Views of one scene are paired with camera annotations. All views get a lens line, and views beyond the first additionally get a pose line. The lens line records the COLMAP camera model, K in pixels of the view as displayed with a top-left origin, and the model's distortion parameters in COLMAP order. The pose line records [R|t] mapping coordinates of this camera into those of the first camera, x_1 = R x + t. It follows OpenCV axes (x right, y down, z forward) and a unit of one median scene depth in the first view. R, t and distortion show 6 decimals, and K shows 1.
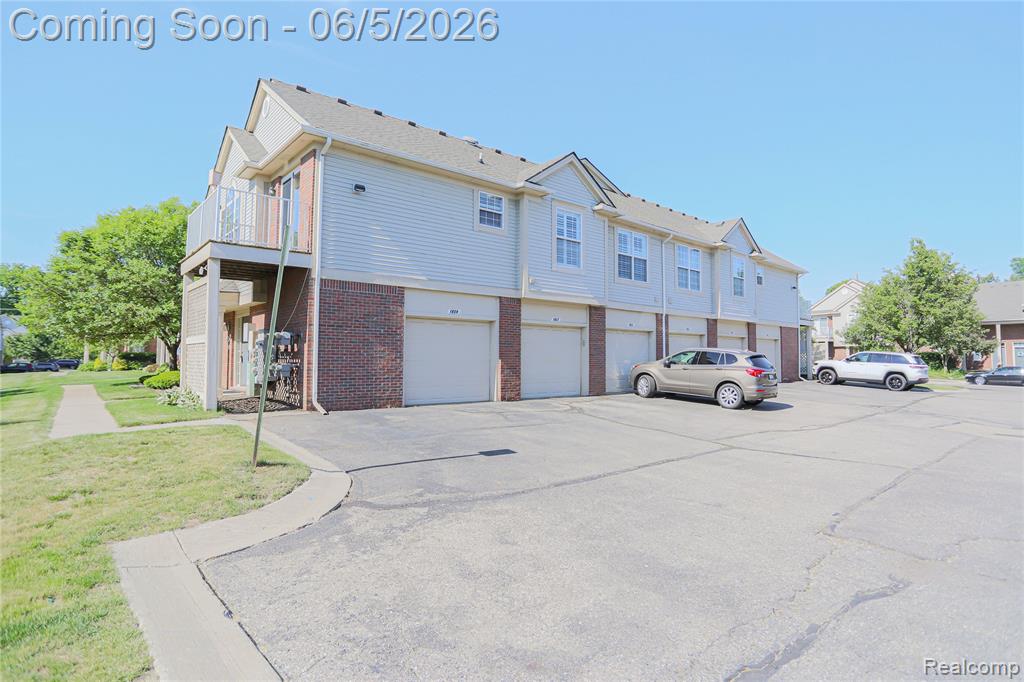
lens RADIAL K [[537.9, 0, 520.5], [0, 537.9, 344.3], [0, 0, 1]] dist [-0.068928, 0.033055]
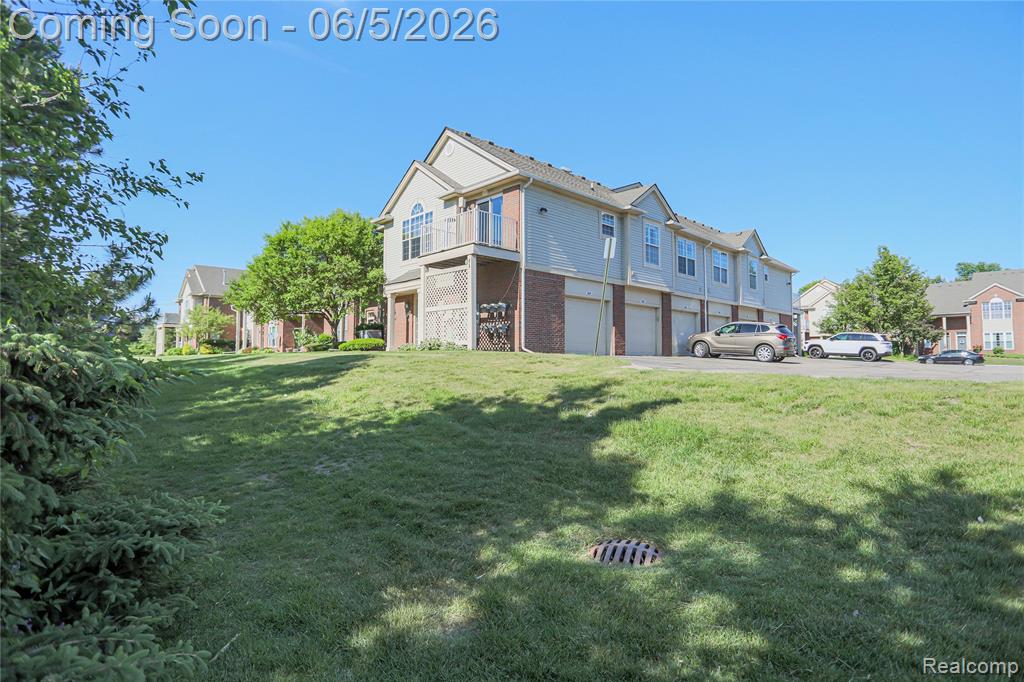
lens RADIAL K [[537.9, 0, 507.4], [0, 537.9, 347.3], [0, 0, 1]] dist [-0.068928, 0.033055]
pose [[0.999102, -0.000149, 0.042361, -0.334455], [0.000101, 0.999999, 0.001134, 0.070102], [-0.042361, -0.001129, 0.999102, -0.380210]]
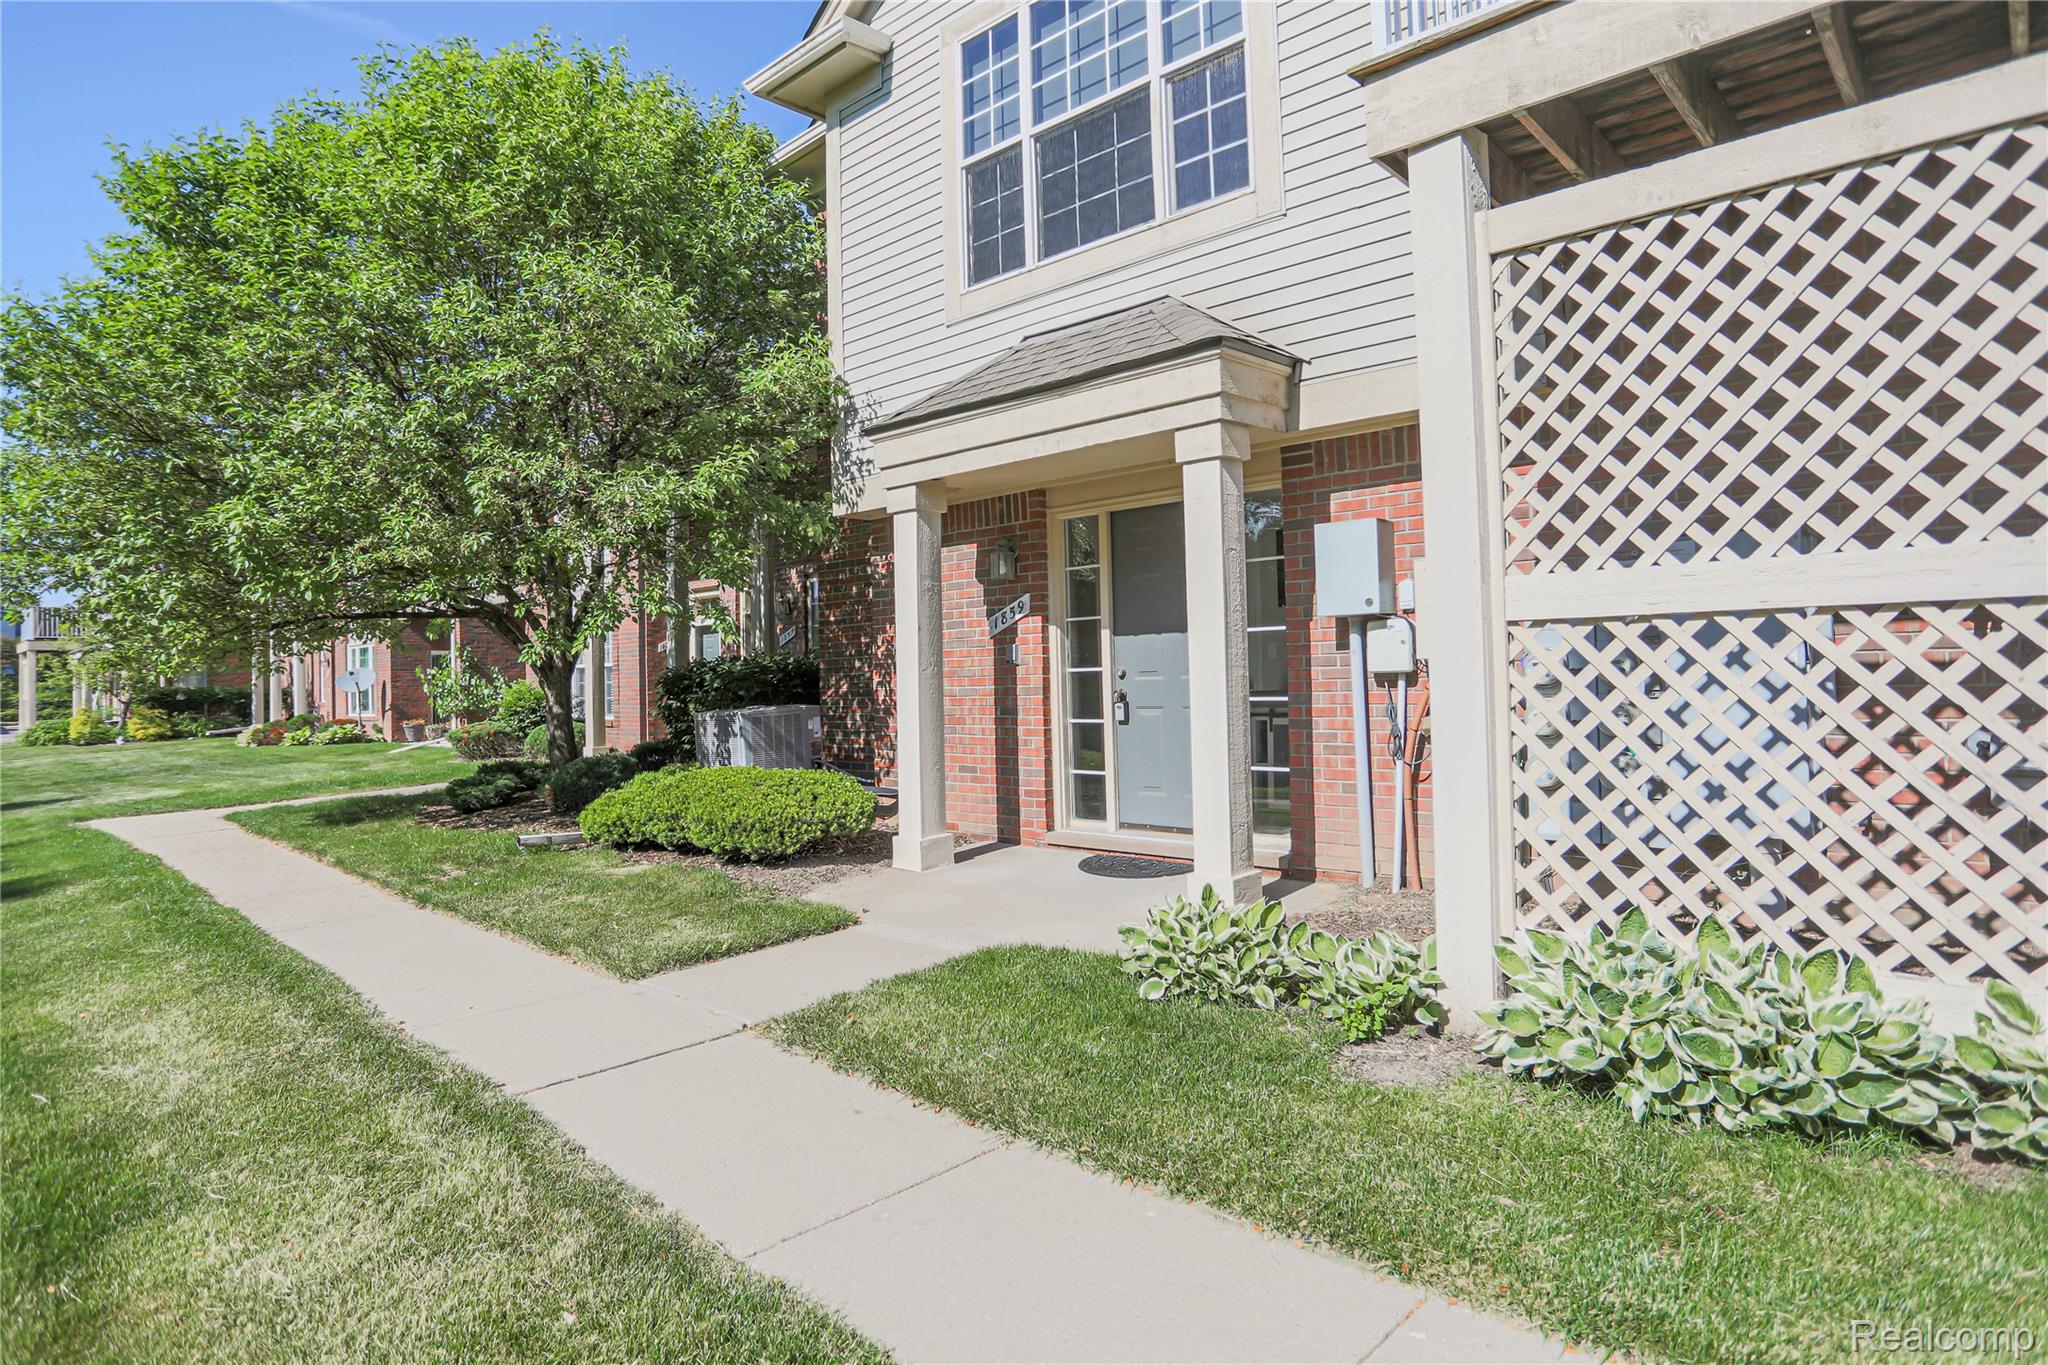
lens RADIAL K [[1075.8, 0, 1005.3], [0, 1075.8, 669.5], [0, 0, 1]] dist [-0.068928, 0.033055]
pose [[0.994084, -0.024055, 0.105918, -0.567804], [0.022071, 0.999559, 0.019869, 0.002760], [-0.106349, -0.017414, 0.994176, 0.518227]]
